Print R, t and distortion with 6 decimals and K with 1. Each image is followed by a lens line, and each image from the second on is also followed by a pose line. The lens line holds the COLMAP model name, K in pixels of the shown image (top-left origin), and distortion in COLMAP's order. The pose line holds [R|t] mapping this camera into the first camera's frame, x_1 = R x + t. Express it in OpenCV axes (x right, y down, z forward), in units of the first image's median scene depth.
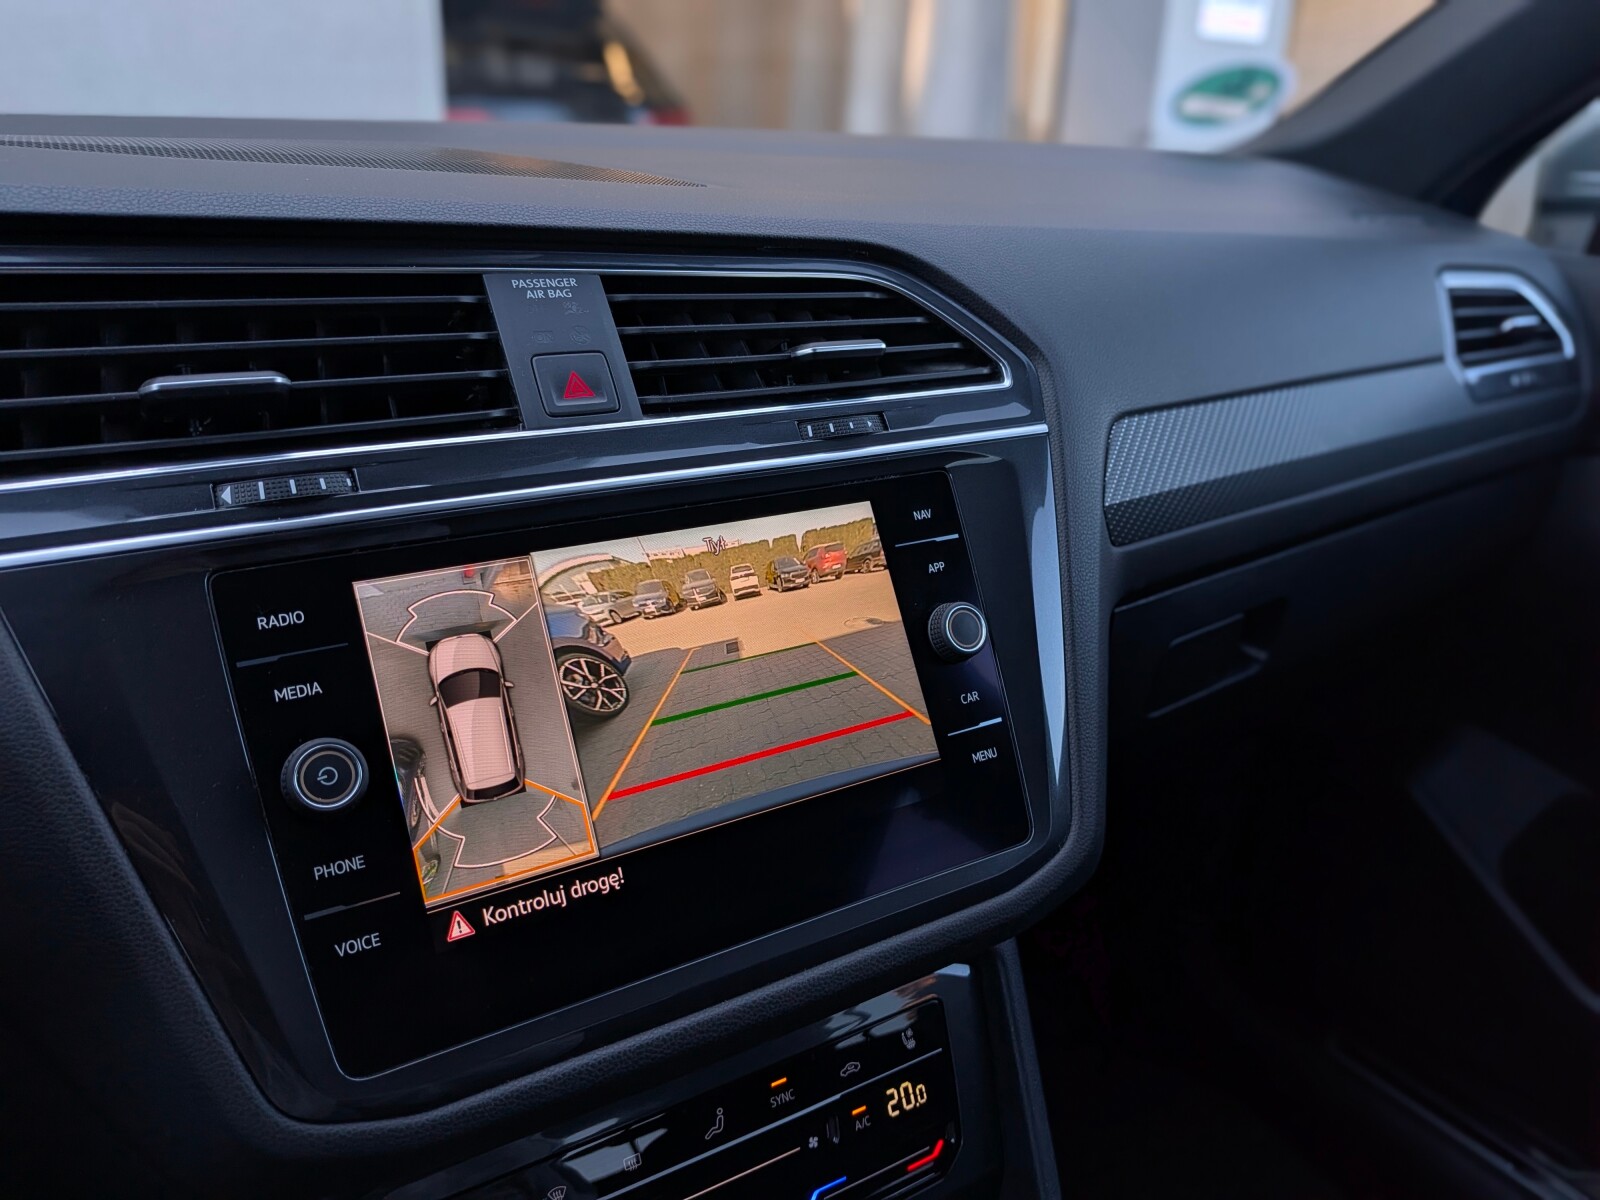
lens RADIAL K [[1167.6, 0, 823.5], [0, 1167.6, 571.3], [0, 0, 1]] dist [0.048894, -0.103034]
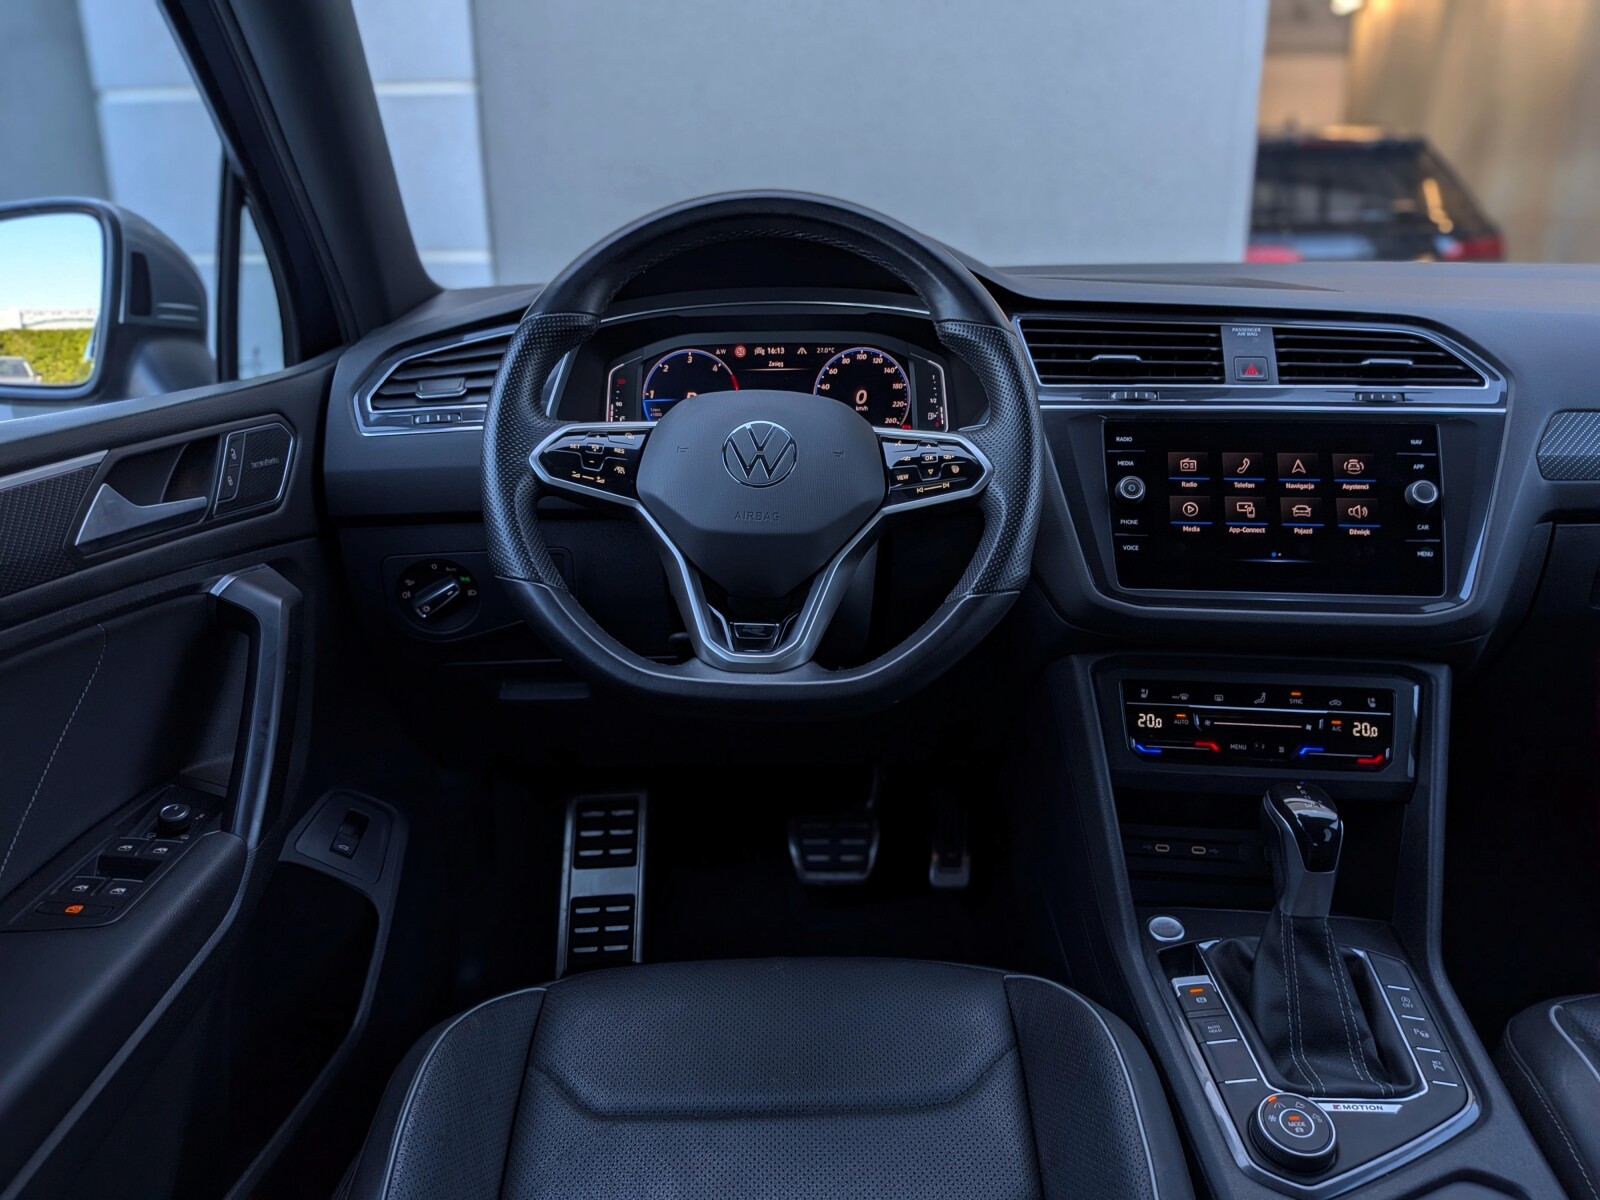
lens RADIAL K [[1167.6, 0, 779.8], [0, 1167.6, 583.4], [0, 0, 1]] dist [0.048894, -0.103034]
pose [[0.786999, 0.132239, -0.602616, 0.495659], [-0.187447, 0.981836, -0.029345, 0.482413], [0.587790, 0.136053, 0.797492, -1.325486]]
